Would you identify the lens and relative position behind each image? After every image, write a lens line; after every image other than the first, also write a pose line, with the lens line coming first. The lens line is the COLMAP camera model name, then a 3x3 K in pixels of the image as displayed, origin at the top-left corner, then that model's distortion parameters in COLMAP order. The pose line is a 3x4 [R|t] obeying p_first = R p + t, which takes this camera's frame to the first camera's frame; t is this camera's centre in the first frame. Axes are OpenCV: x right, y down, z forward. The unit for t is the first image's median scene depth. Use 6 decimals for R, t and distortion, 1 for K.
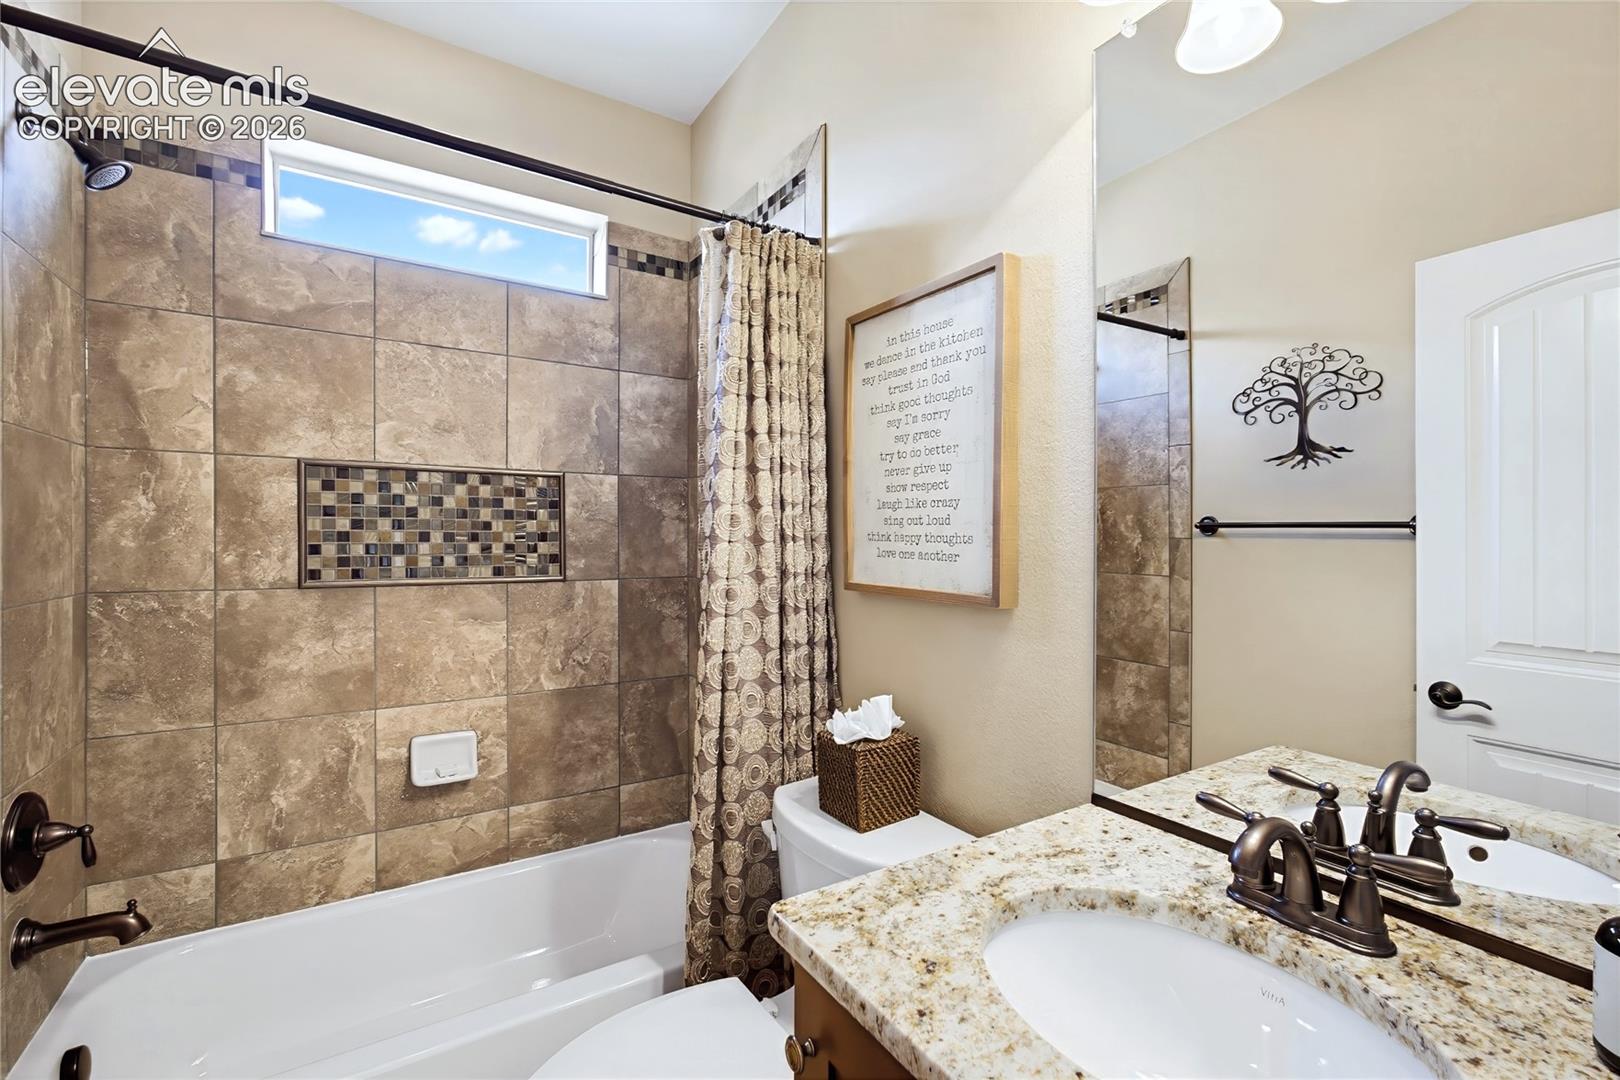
lens RADIAL K [[691.9, 0, 810.0], [0, 691.9, 540.0], [0, 0, 1]] dist [0.000313, 0.000148]
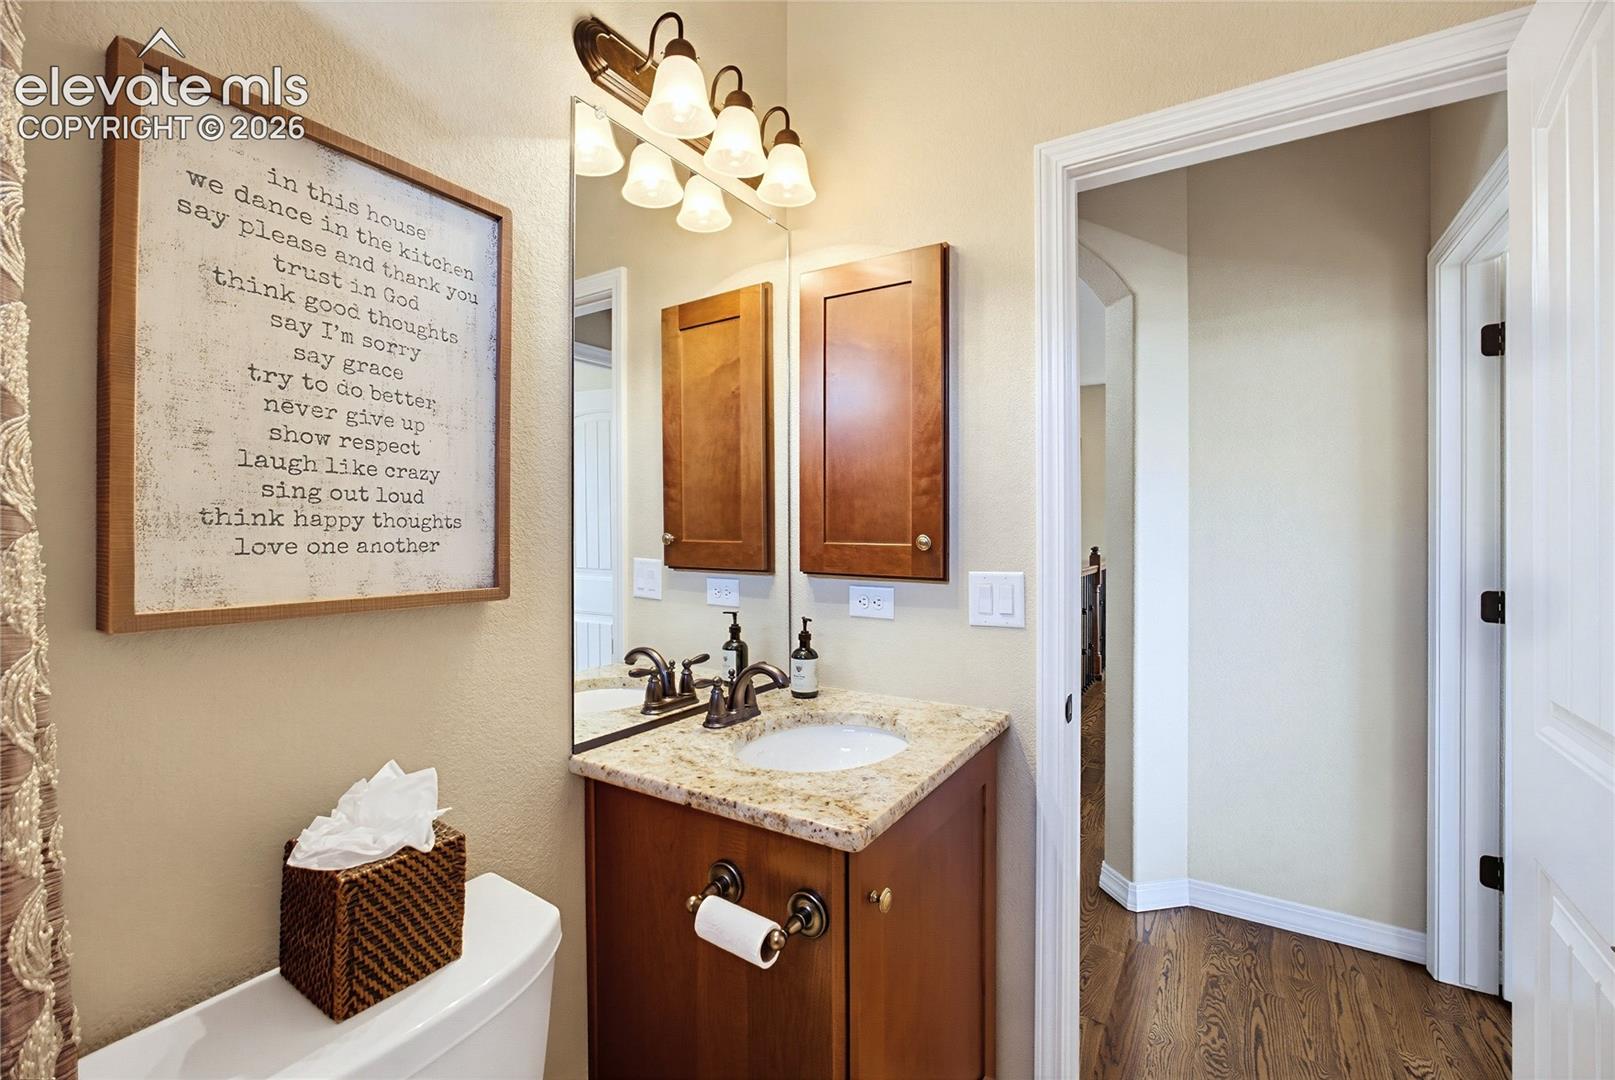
lens RADIAL K [[692.4, 0, 804.5], [0, 692.4, 526.9], [0, 0, 1]] dist [-0.019145, 0.006437]
pose [[-0.420670, 0.000847, 0.907213, -0.656929], [0.002919, 0.999996, 0.000420, 0.004327], [-0.907209, 0.002825, -0.420670, 0.948277]]
